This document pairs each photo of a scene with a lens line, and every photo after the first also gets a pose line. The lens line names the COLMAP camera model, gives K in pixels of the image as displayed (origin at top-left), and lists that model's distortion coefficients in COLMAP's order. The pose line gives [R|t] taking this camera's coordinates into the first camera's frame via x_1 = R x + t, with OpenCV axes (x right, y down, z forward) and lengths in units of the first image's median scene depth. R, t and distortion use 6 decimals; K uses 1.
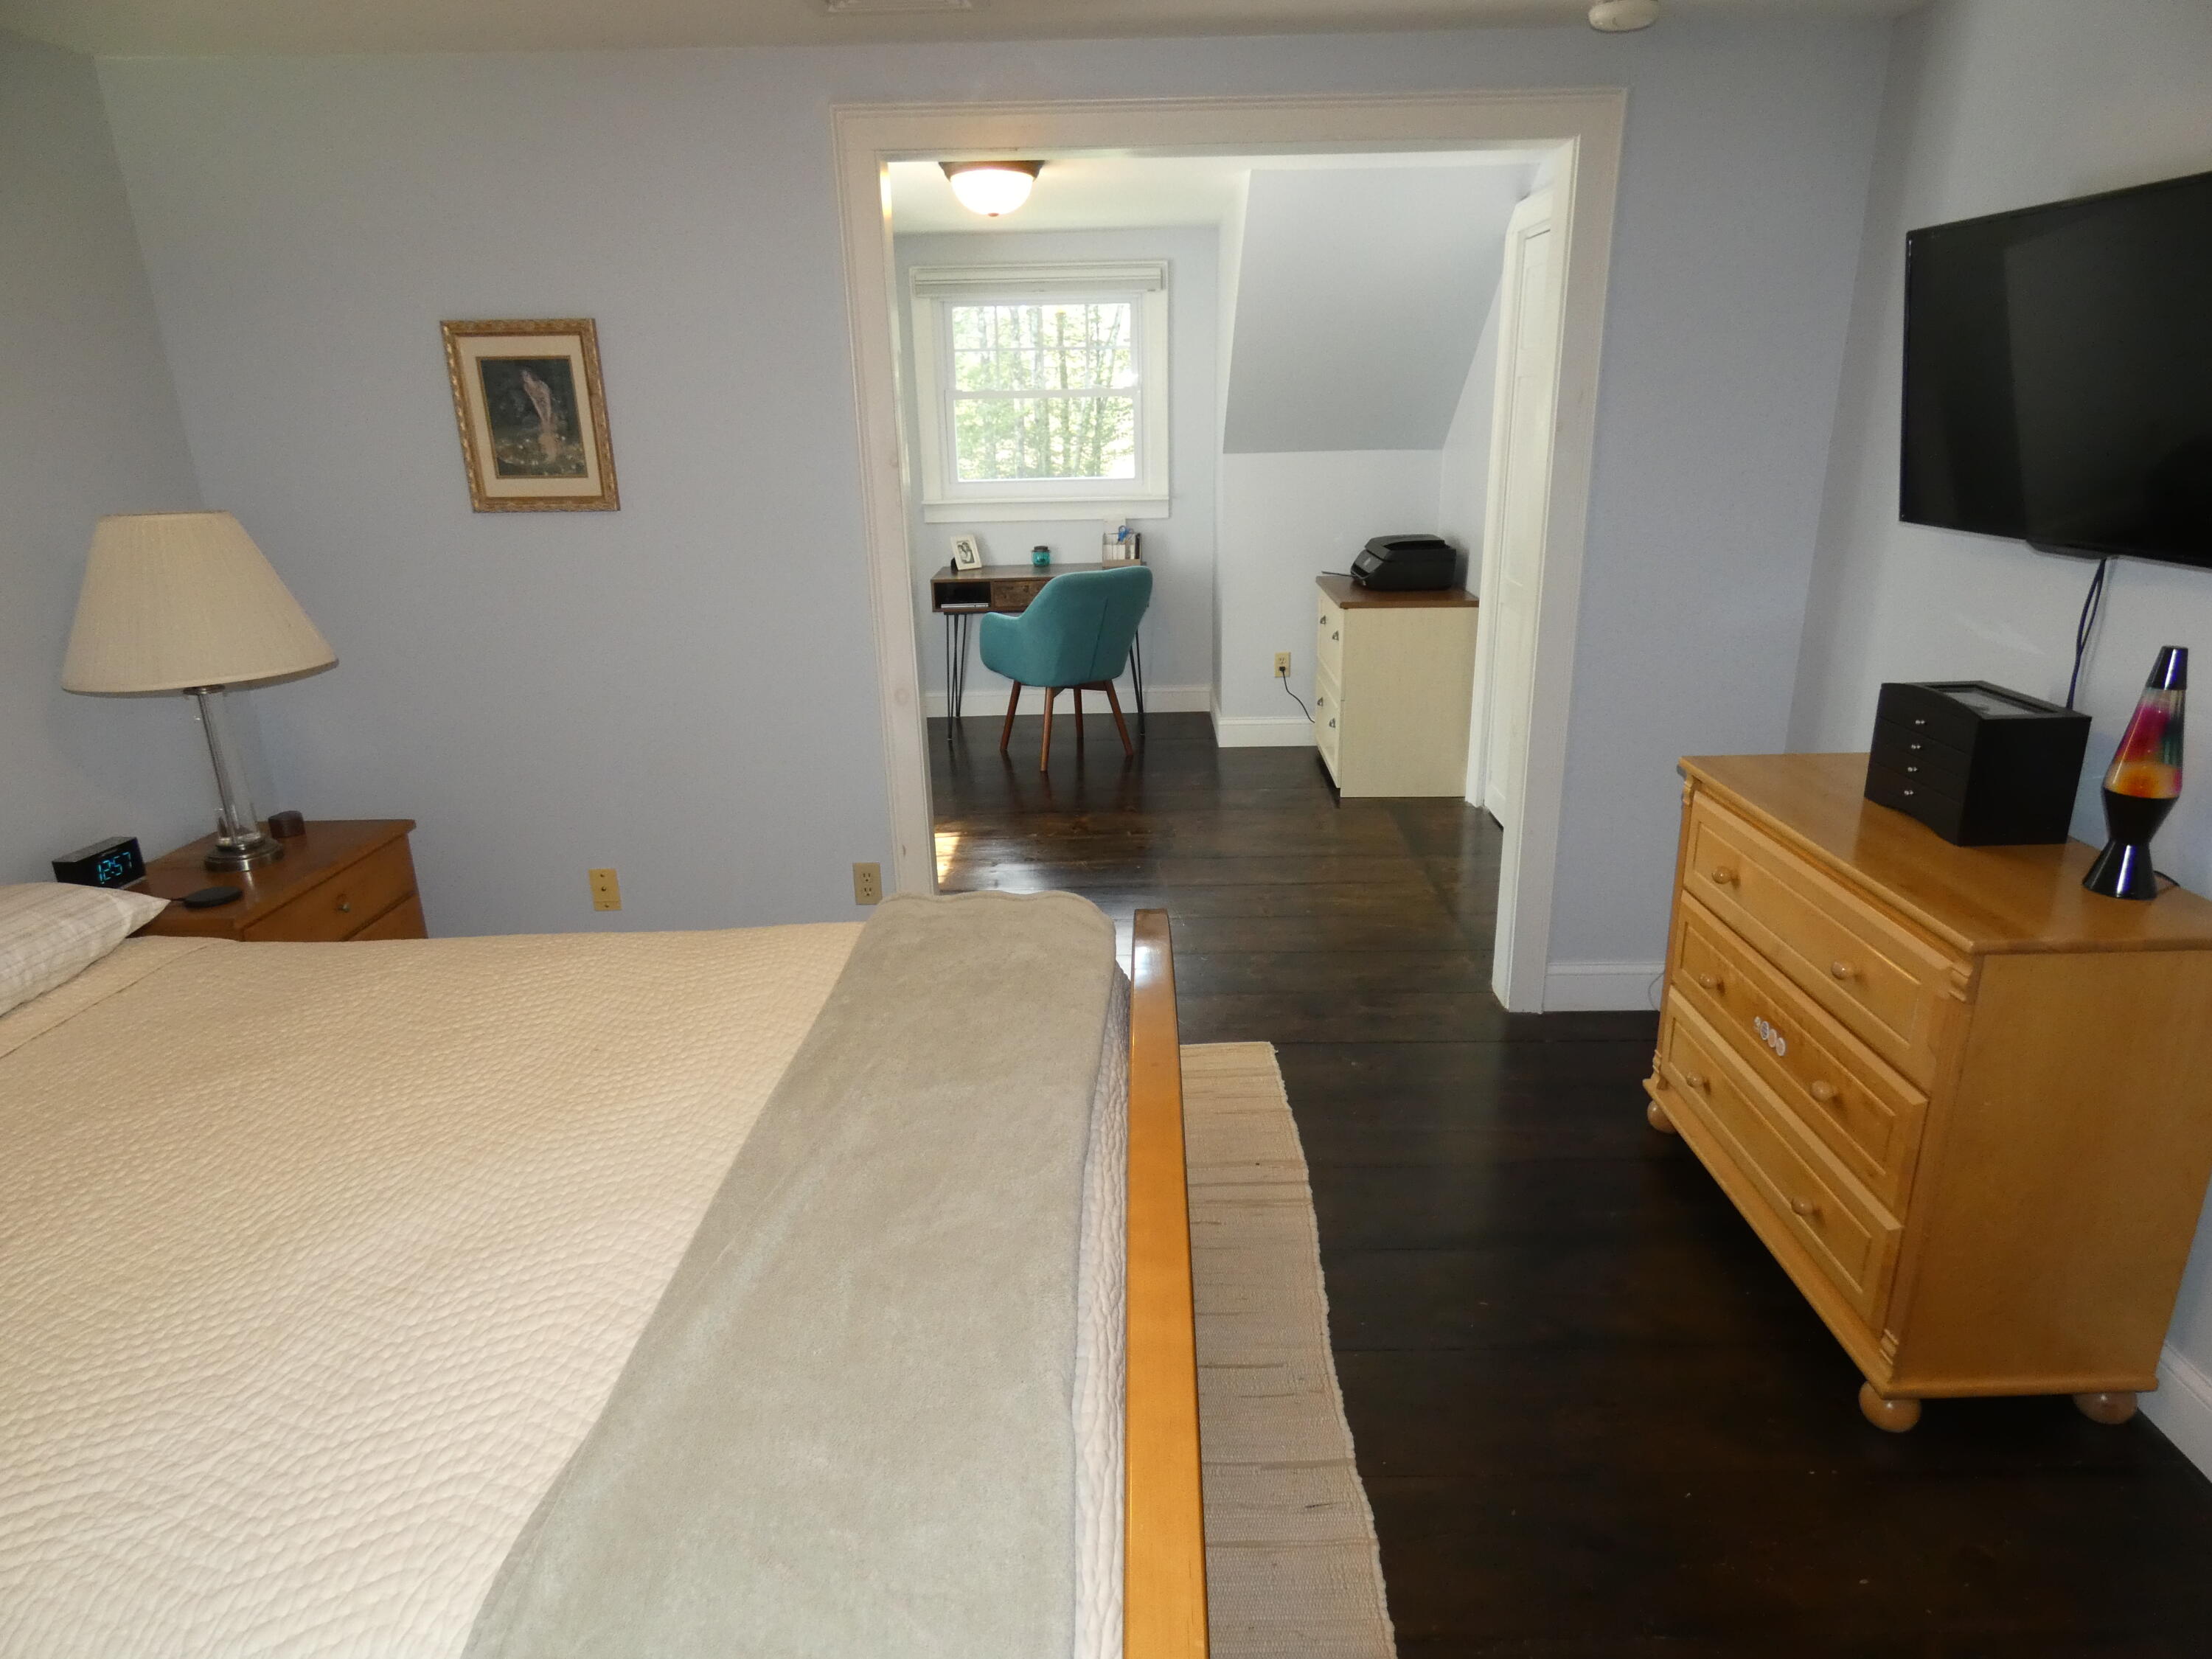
lens RADIAL K [[1351.2, 0, 1119.8], [0, 1351.2, 829.6], [0, 0, 1]] dist [0.040396, 0.000981]
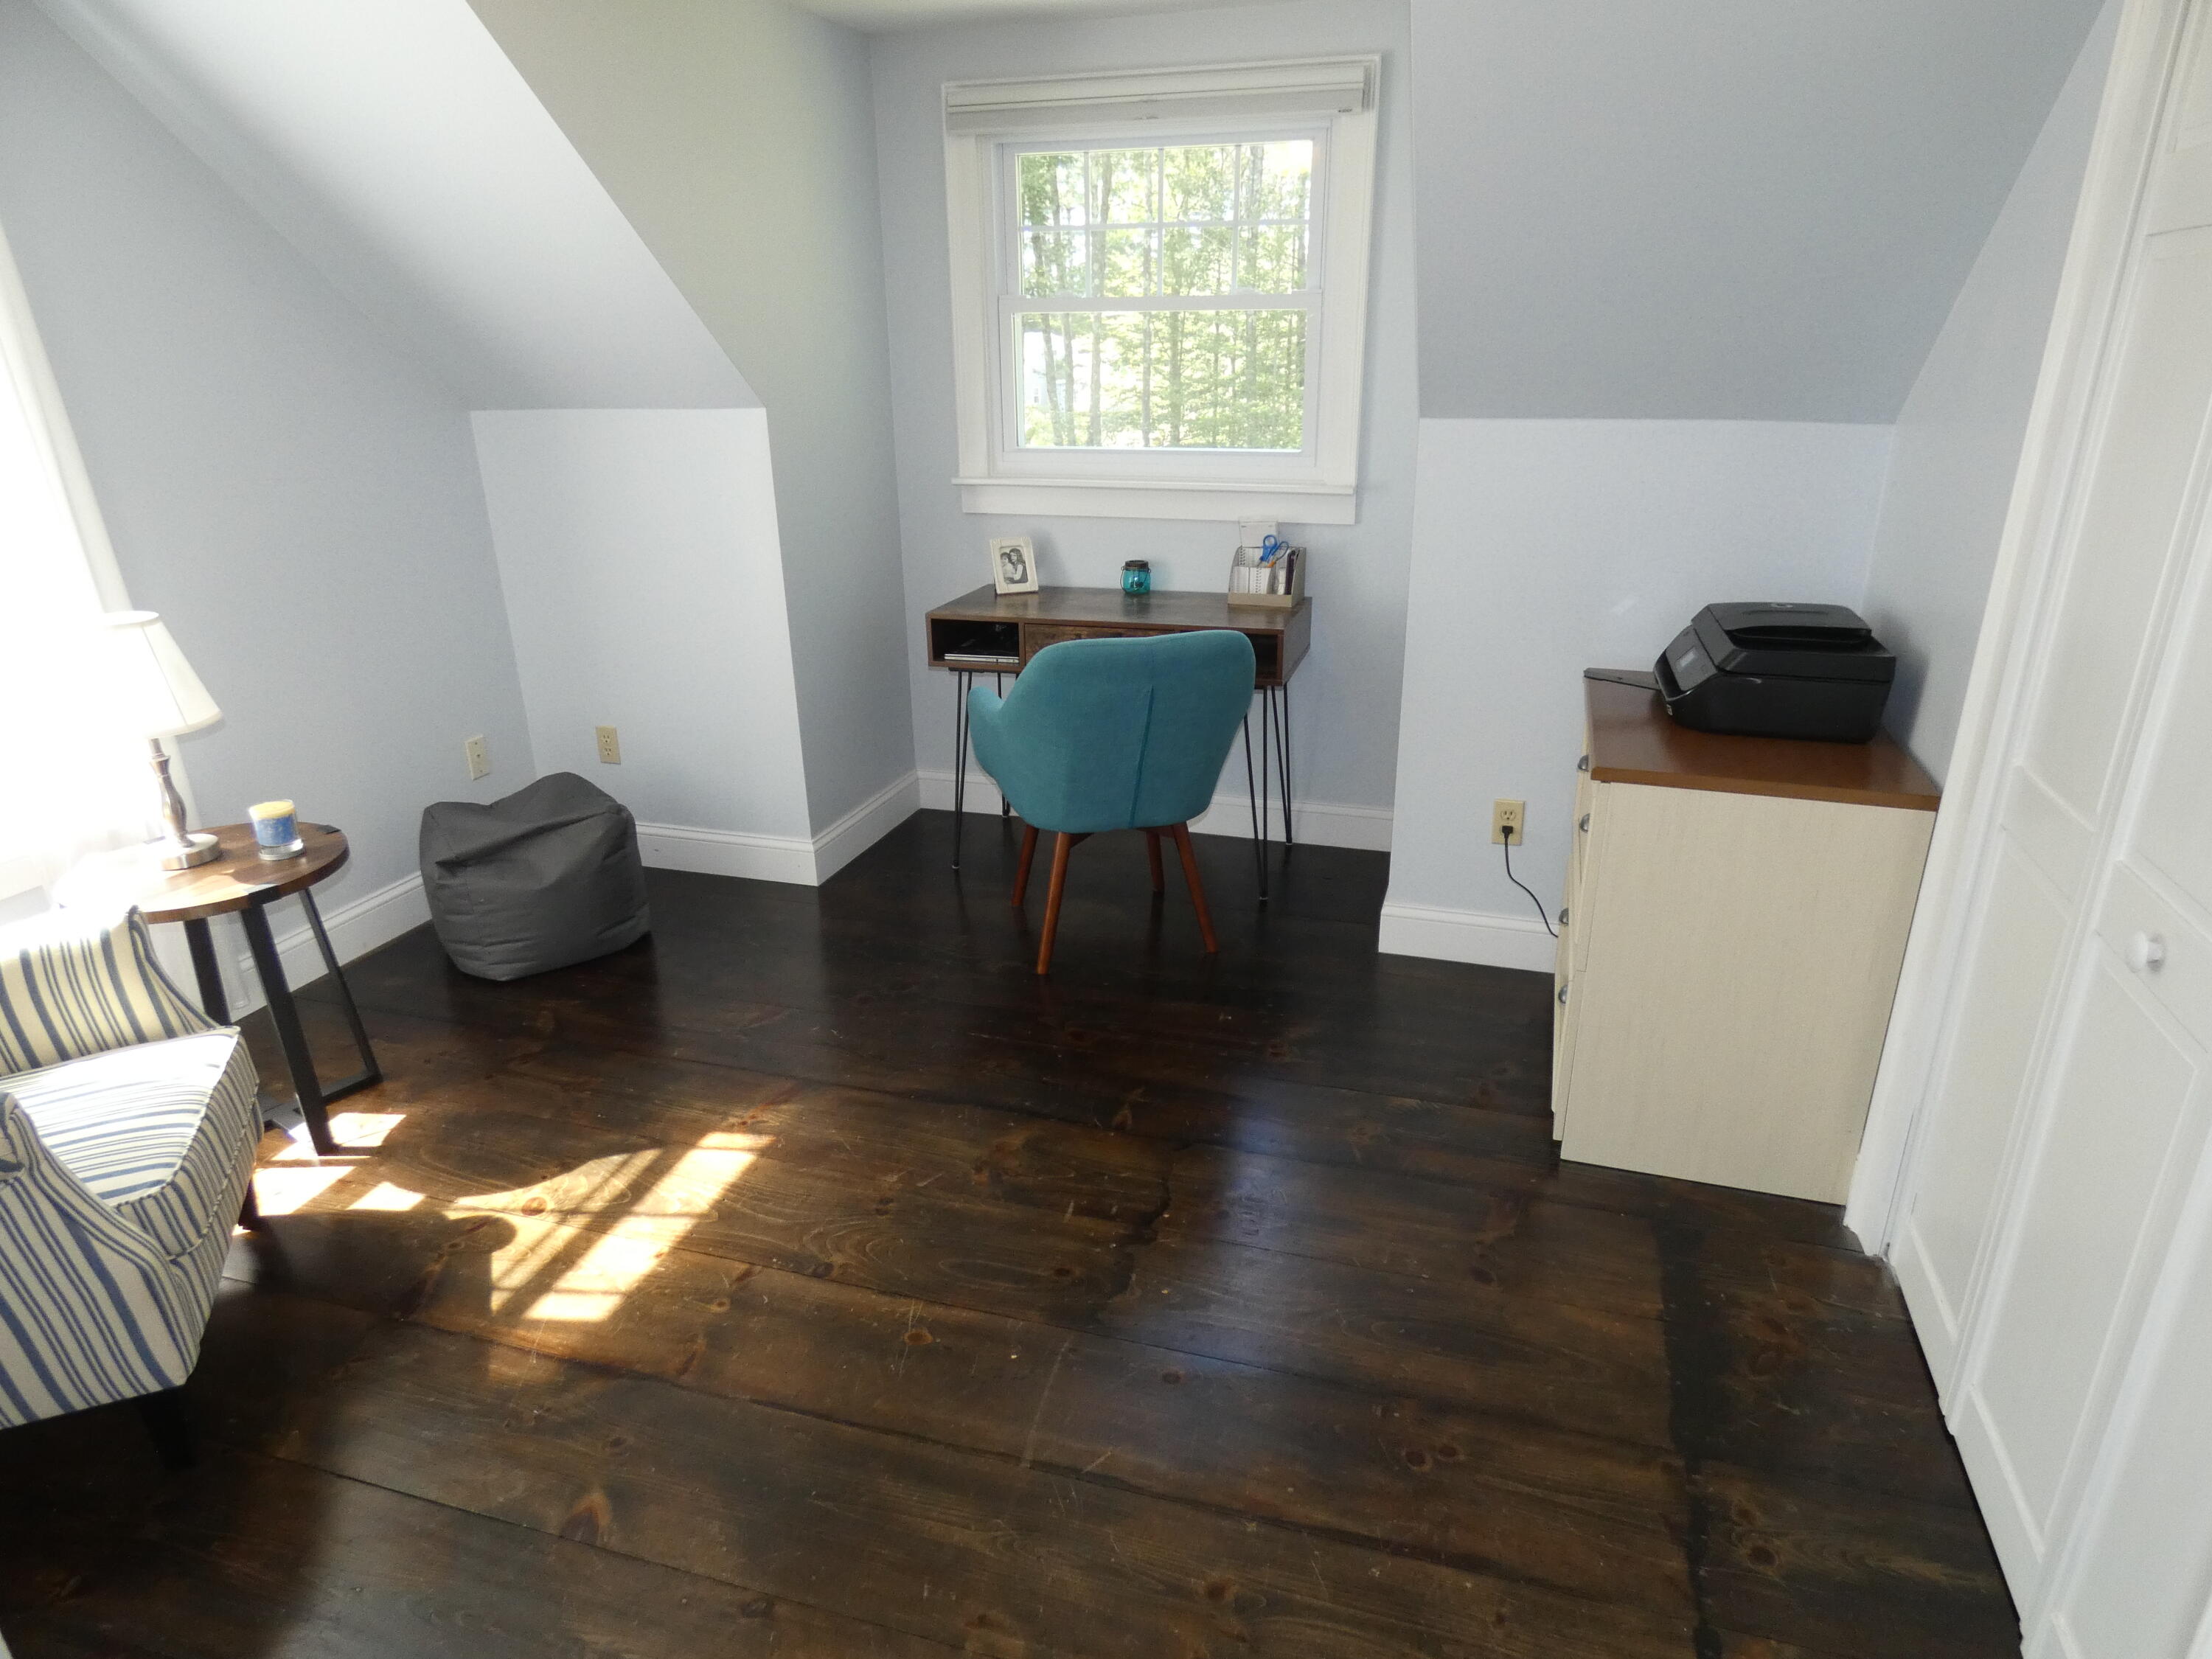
lens RADIAL K [[1320.1, 0, 1121.5], [0, 1320.1, 844.6], [0, 0, 1]] dist [-0.003601, 0.000486]
pose [[0.958257, 0.112538, -0.262828, 0.105062], [-0.097340, 0.992773, 0.070188, -0.126323], [0.268828, -0.041674, 0.962286, 0.434032]]
